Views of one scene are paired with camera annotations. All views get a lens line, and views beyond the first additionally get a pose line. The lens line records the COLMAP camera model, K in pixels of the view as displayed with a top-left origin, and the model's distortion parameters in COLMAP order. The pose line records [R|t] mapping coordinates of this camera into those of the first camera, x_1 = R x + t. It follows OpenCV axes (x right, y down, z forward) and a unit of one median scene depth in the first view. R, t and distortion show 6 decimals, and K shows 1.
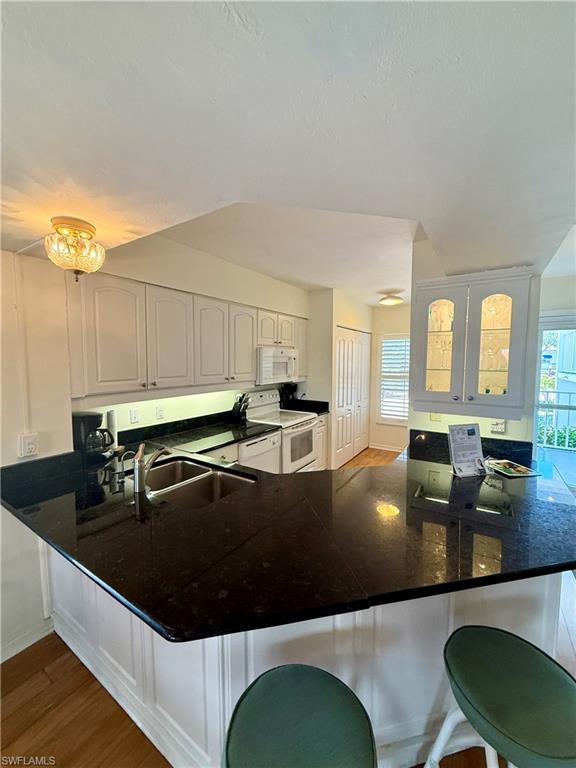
lens RADIAL K [[304.0, 0, 288.0], [0, 304.0, 384.0], [0, 0, 1]] dist [-0.000398, -0.000318]
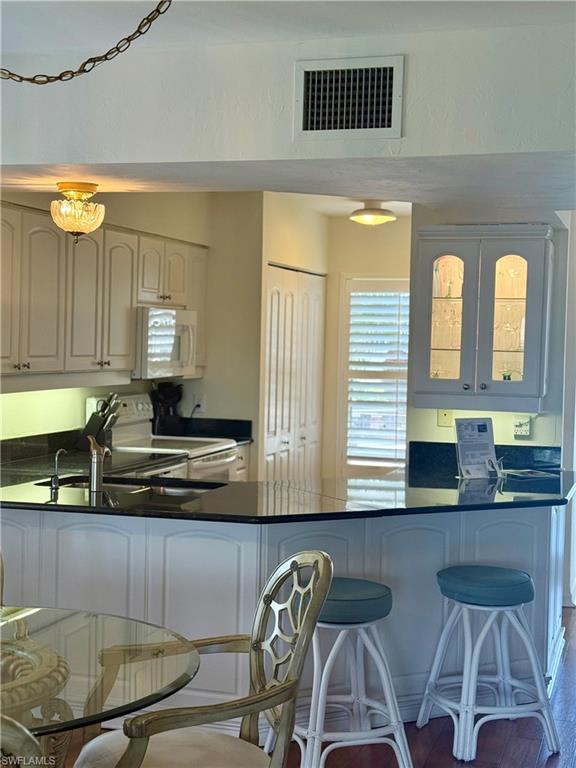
lens RADIAL K [[1178.2, 0, 288.0], [0, 1178.2, 384.0], [0, 0, 1]] dist [0.250751, 0.041853]
pose [[0.960977, 0.008397, 0.276500, -0.420819], [0.001660, 0.999346, -0.036119, 0.088114], [-0.276622, 0.035169, 0.960335, -1.043827]]
